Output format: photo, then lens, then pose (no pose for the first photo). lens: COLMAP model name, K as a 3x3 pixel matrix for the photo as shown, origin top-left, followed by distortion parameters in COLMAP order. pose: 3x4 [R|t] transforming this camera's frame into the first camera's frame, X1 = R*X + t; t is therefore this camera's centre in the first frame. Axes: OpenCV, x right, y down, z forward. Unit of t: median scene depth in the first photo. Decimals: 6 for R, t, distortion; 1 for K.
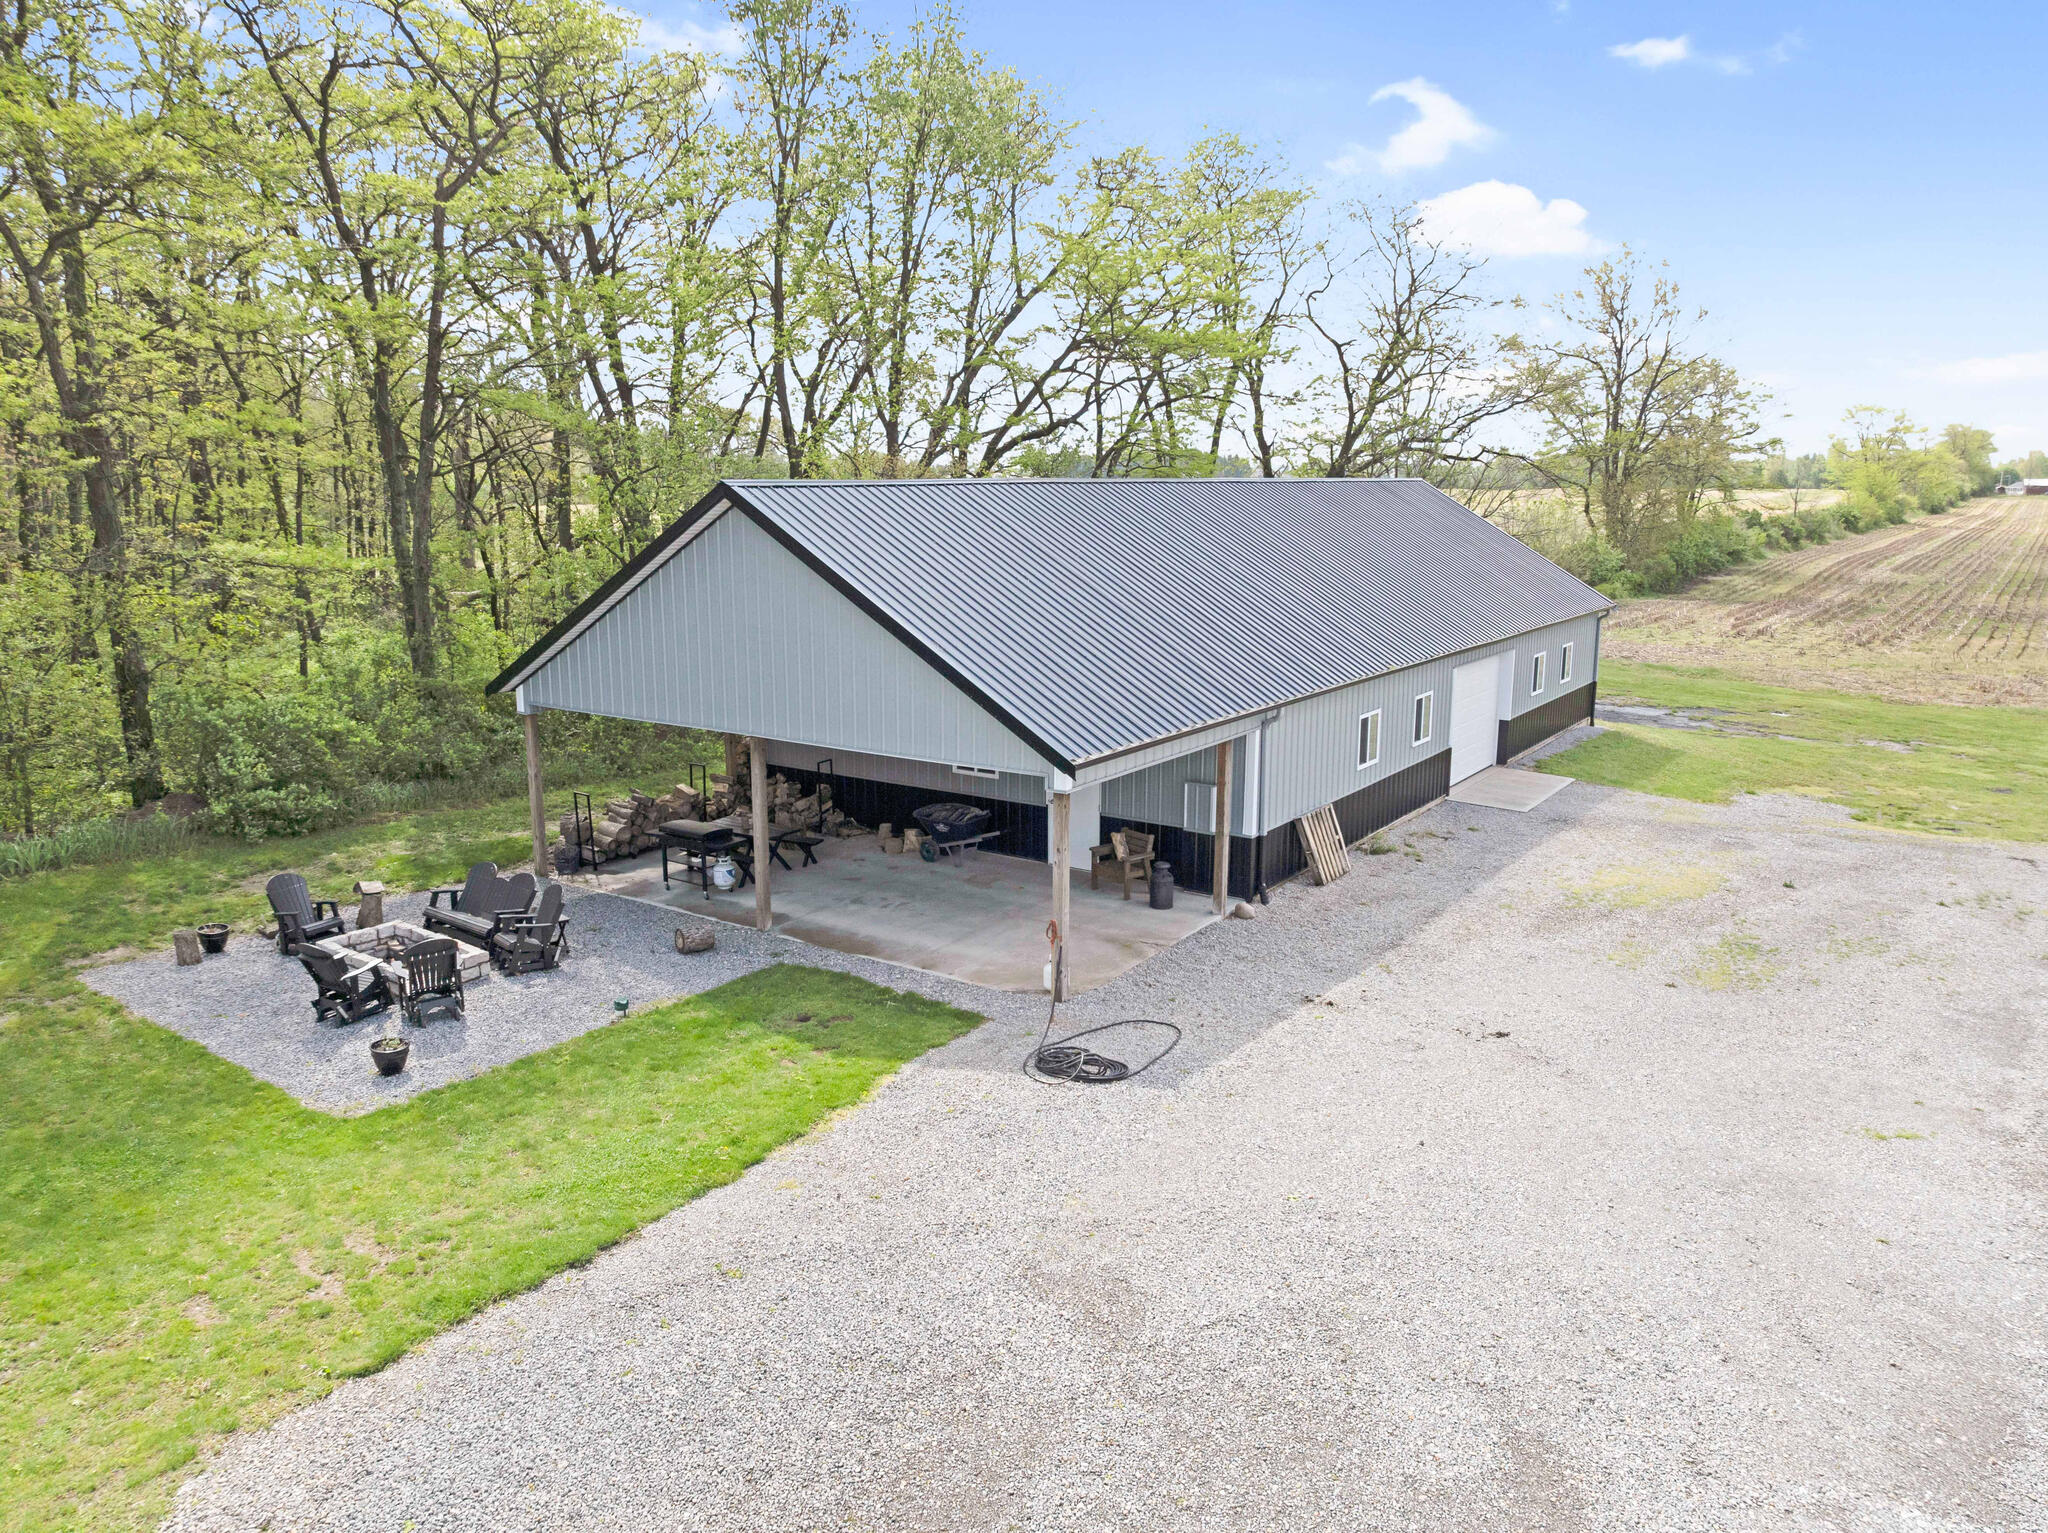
lens RADIAL K [[1452.2, 0, 1018.9], [0, 1452.2, 778.1], [0, 0, 1]] dist [-0.044577, 0.009864]
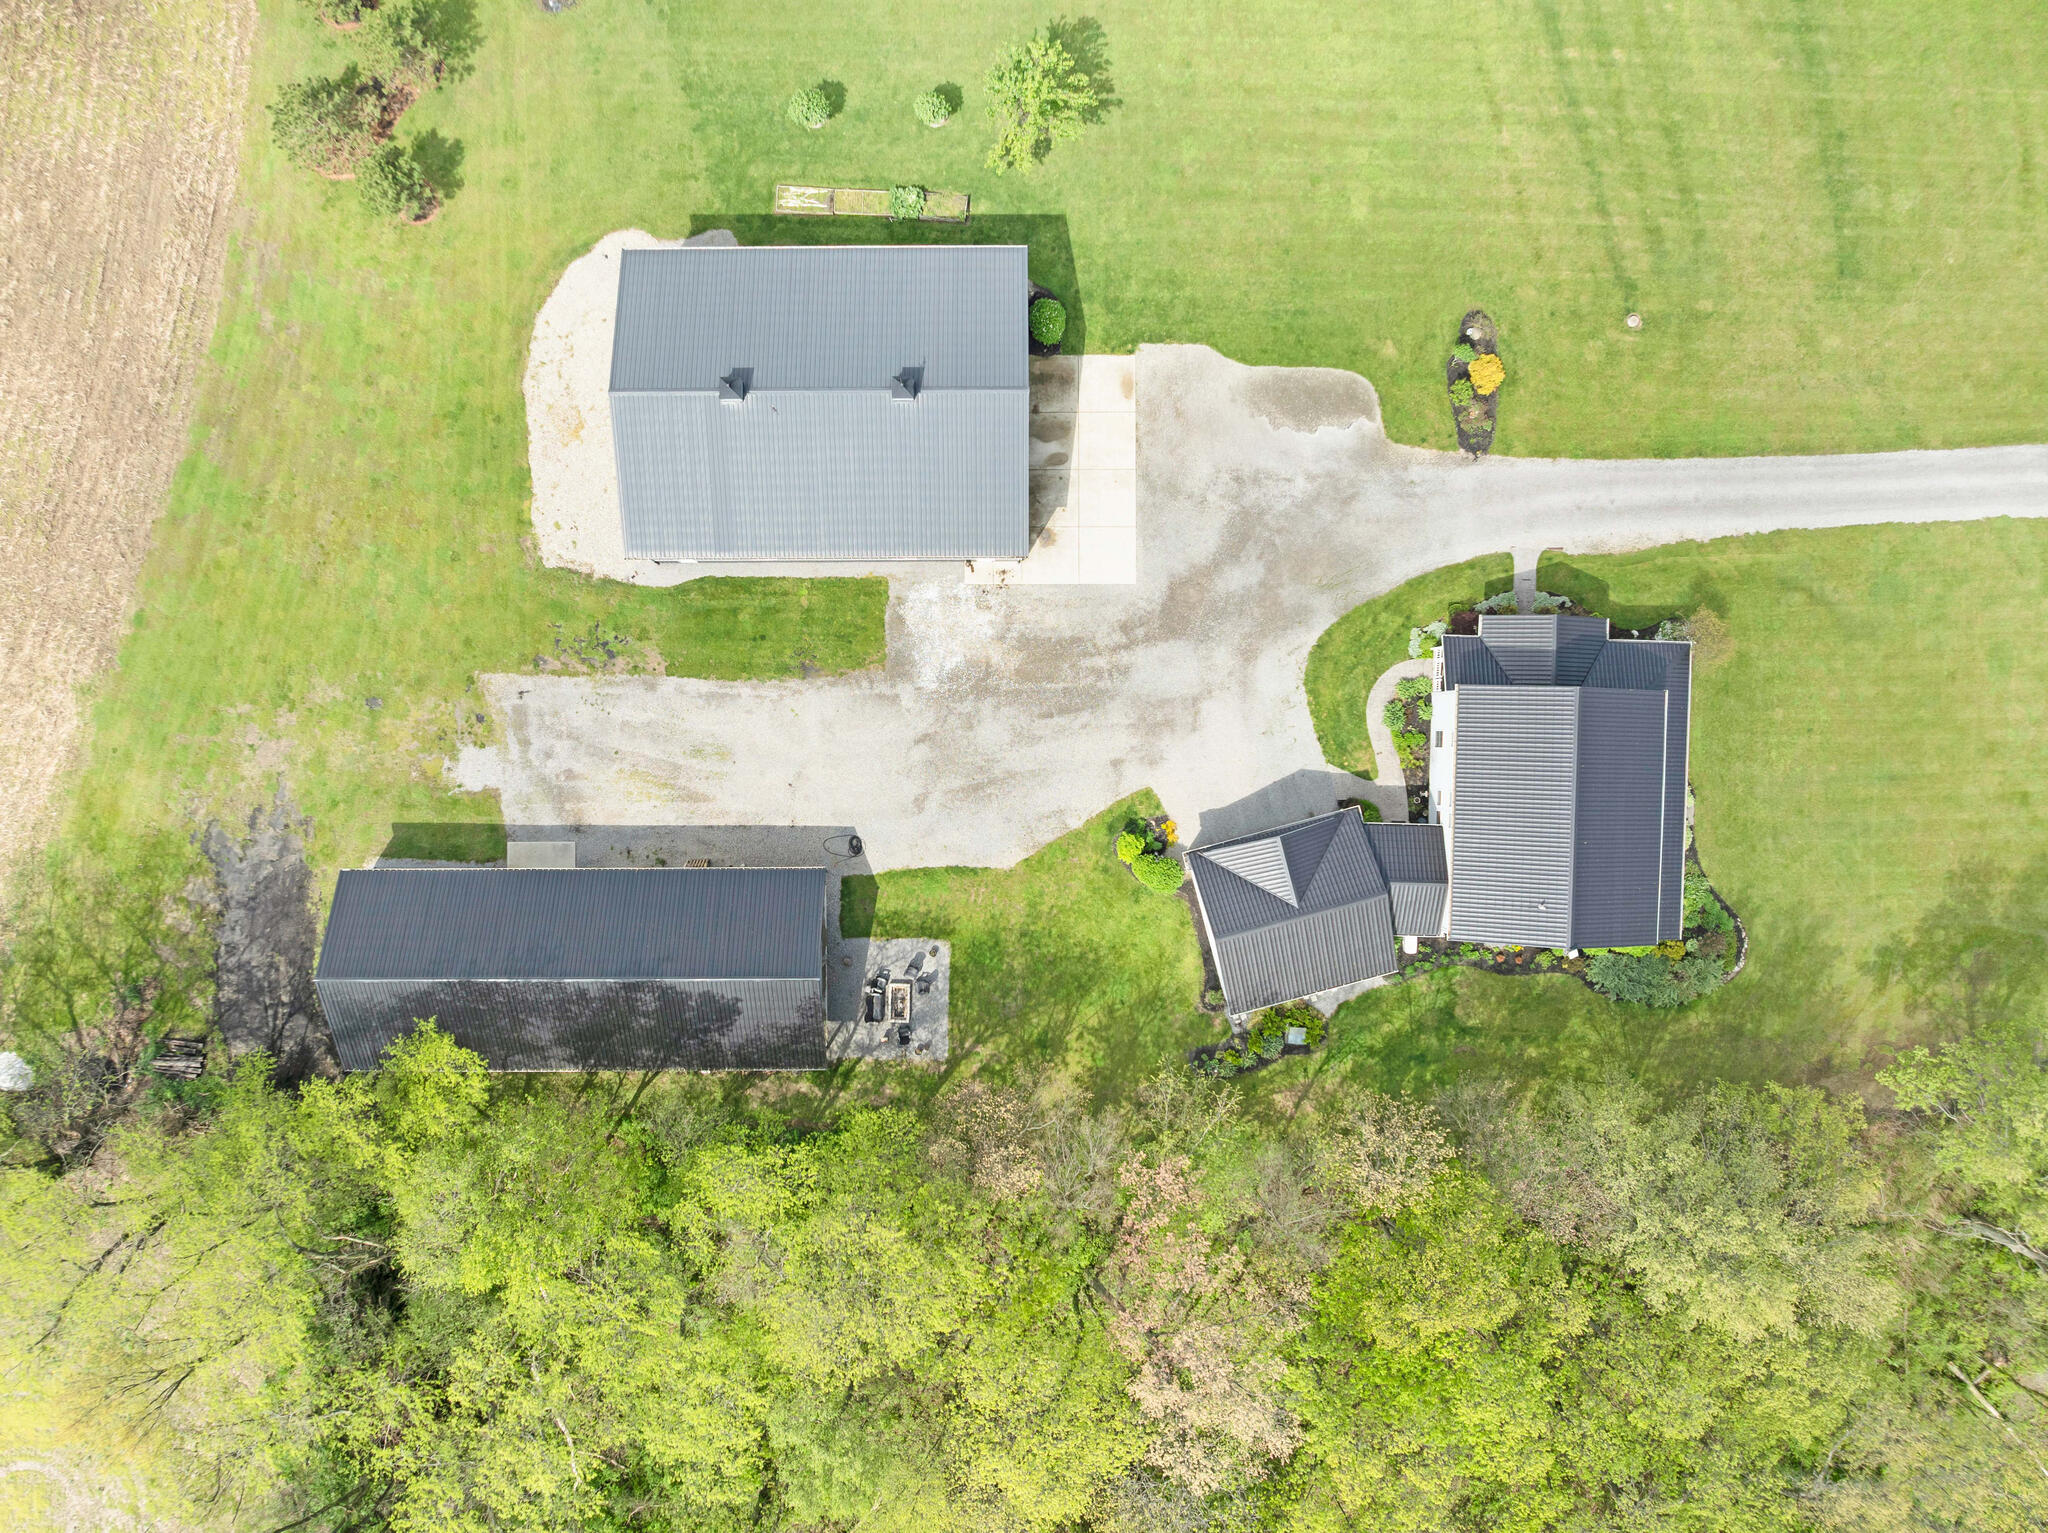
lens RADIAL K [[1452.2, 0, 1023.5], [0, 1452.2, 771.2], [0, 0, 1]] dist [-0.044577, 0.009864]
pose [[-0.573273, -0.818992, -0.024710, 0.026500], [0.162392, -0.143126, 0.976291, -2.935963], [-0.803111, 0.555668, 0.215048, -0.463931]]
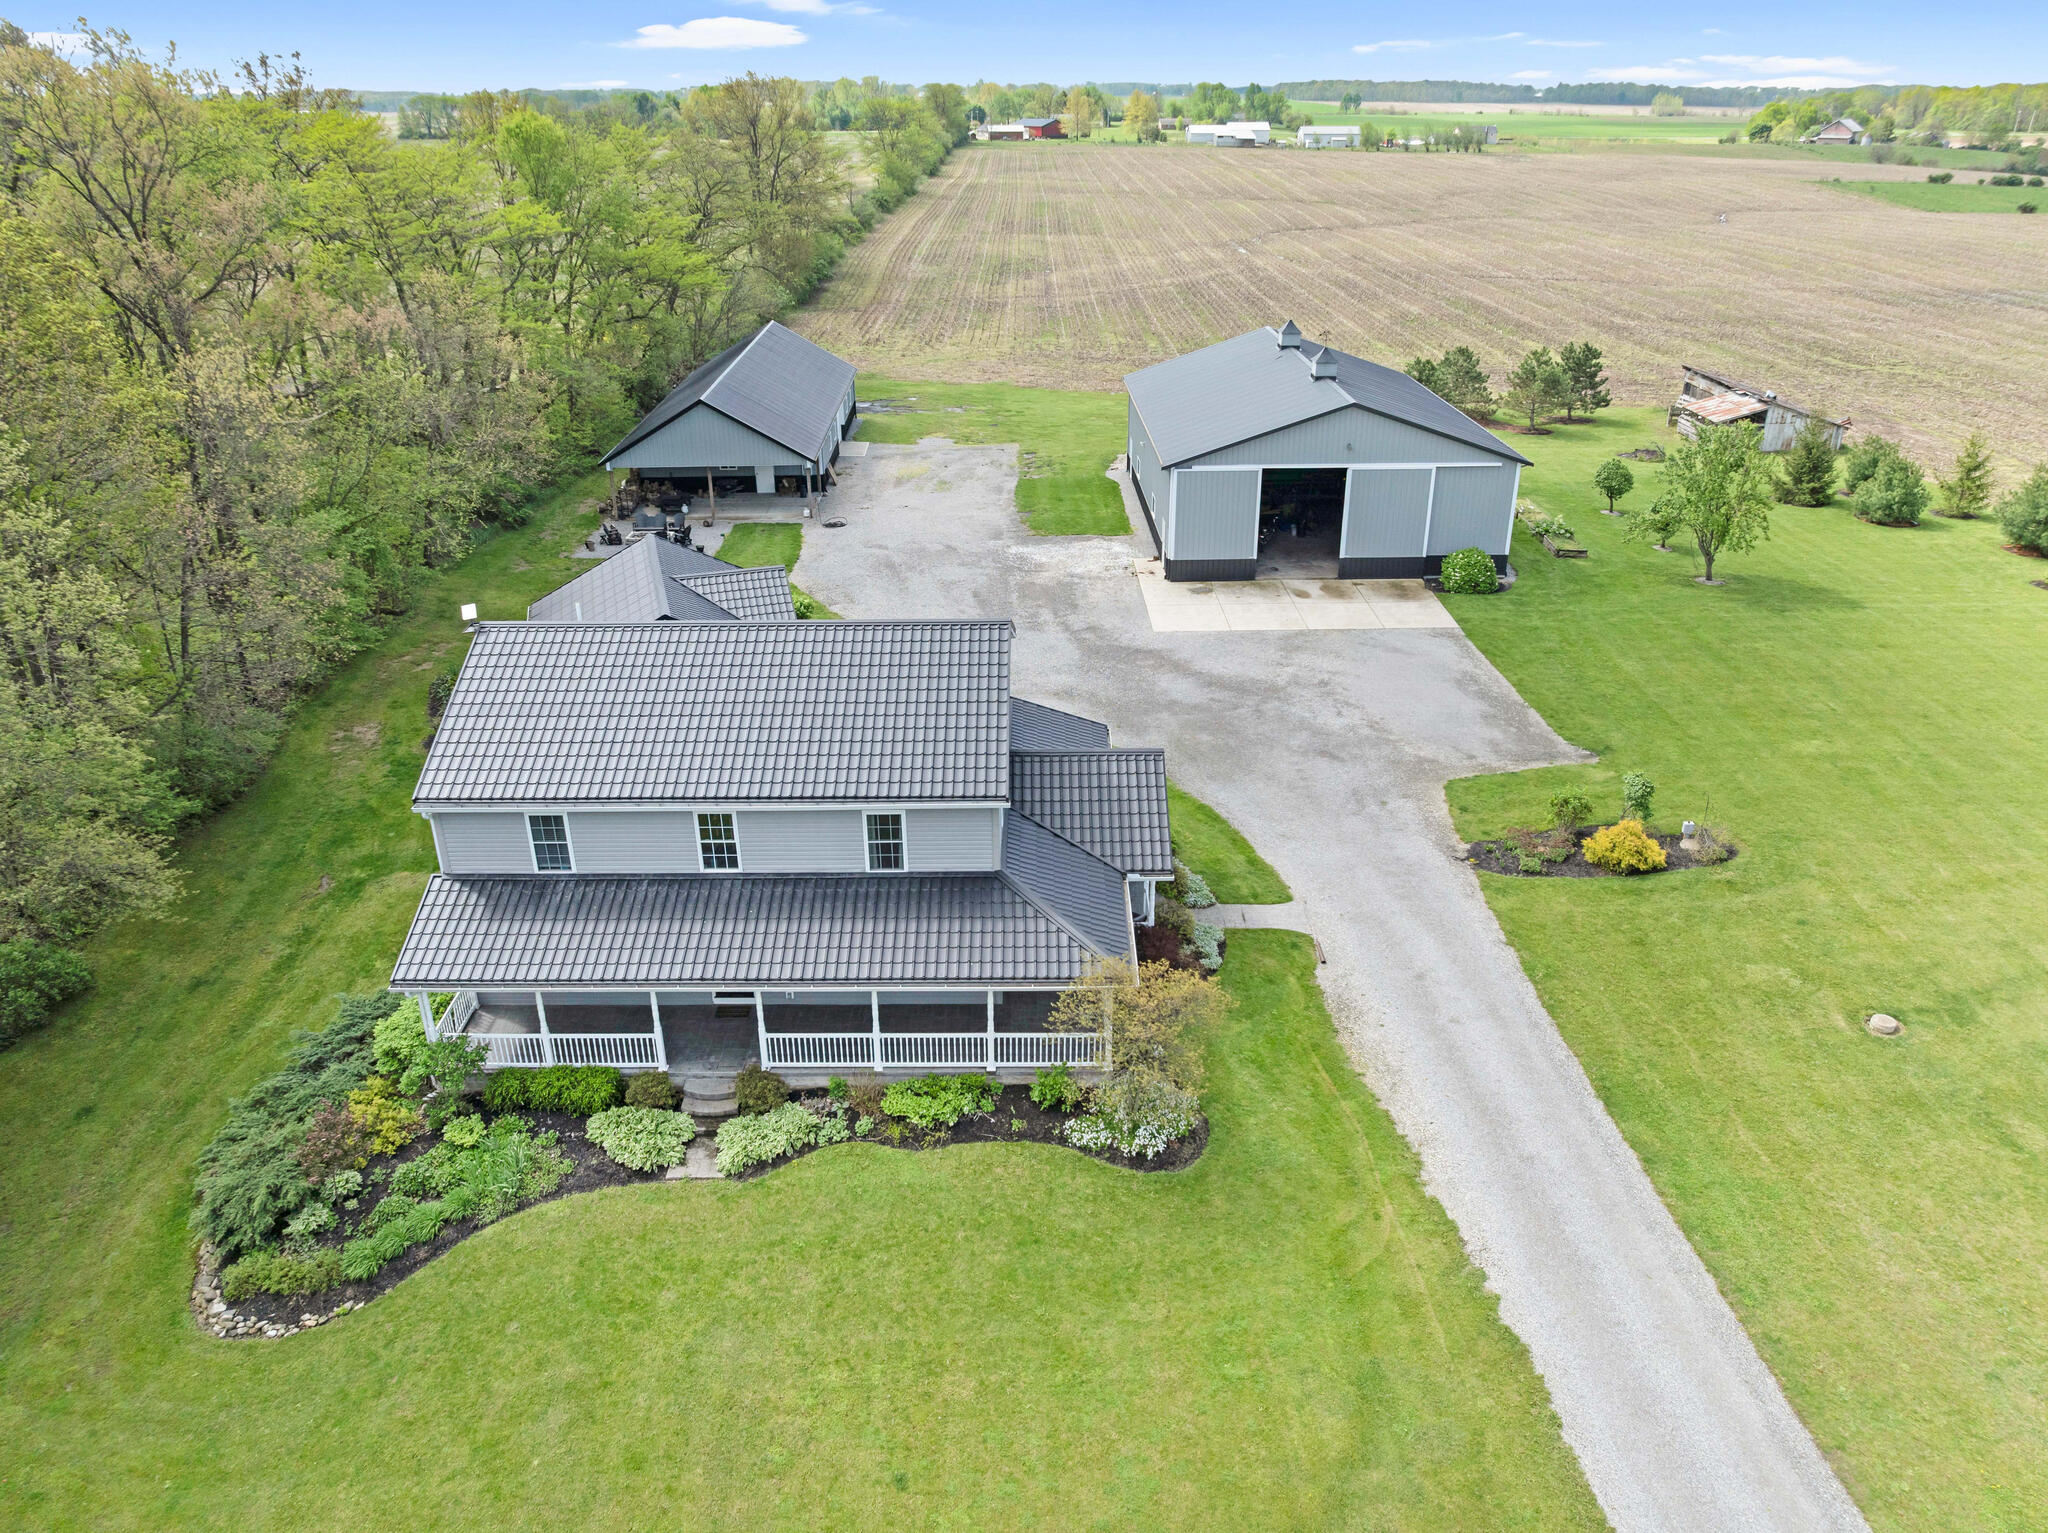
lens RADIAL K [[1452.2, 0, 1017.6], [0, 1452.2, 774.4], [0, 0, 1]] dist [-0.044577, 0.009864]
pose [[0.811344, -0.260255, 0.523440, -1.333824], [0.131226, 0.953661, 0.270757, -0.139729], [-0.569650, -0.150988, 0.807899, -2.022344]]
